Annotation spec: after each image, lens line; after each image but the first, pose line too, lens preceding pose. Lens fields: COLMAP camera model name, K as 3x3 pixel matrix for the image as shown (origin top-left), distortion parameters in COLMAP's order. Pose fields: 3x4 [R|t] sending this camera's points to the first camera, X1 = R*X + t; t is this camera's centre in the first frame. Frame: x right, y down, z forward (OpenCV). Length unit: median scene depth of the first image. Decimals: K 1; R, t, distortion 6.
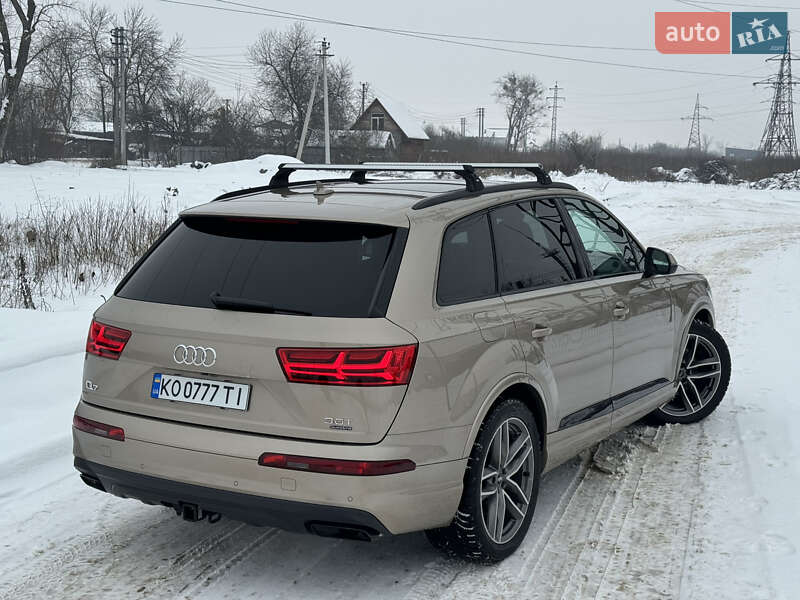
lens RADIAL K [[1128.3, 0, 414.3], [0, 1128.3, 319.3], [0, 0, 1]] dist [0.152190, -0.079176]
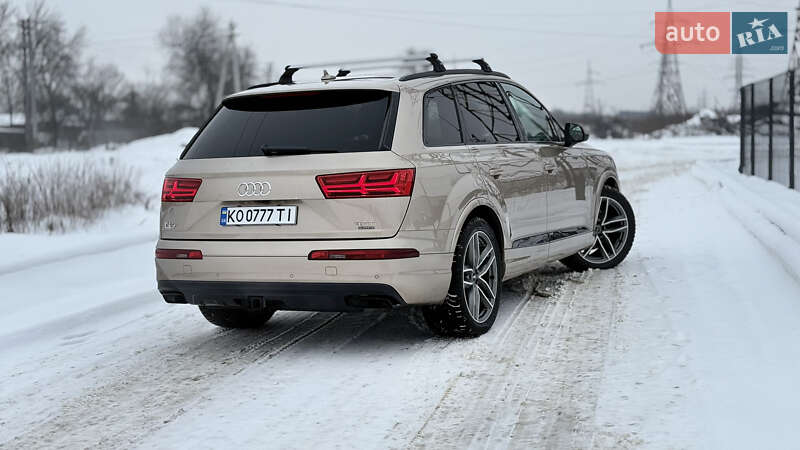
lens RADIAL K [[1122.7, 0, 417.8], [0, 1122.7, 244.9], [0, 0, 1]] dist [0.155070, -0.116388]
pose [[0.994680, -0.063903, 0.080799, -0.097944], [0.067426, 0.996855, -0.041641, 0.152074], [-0.077884, 0.046868, 0.995860, -0.341006]]
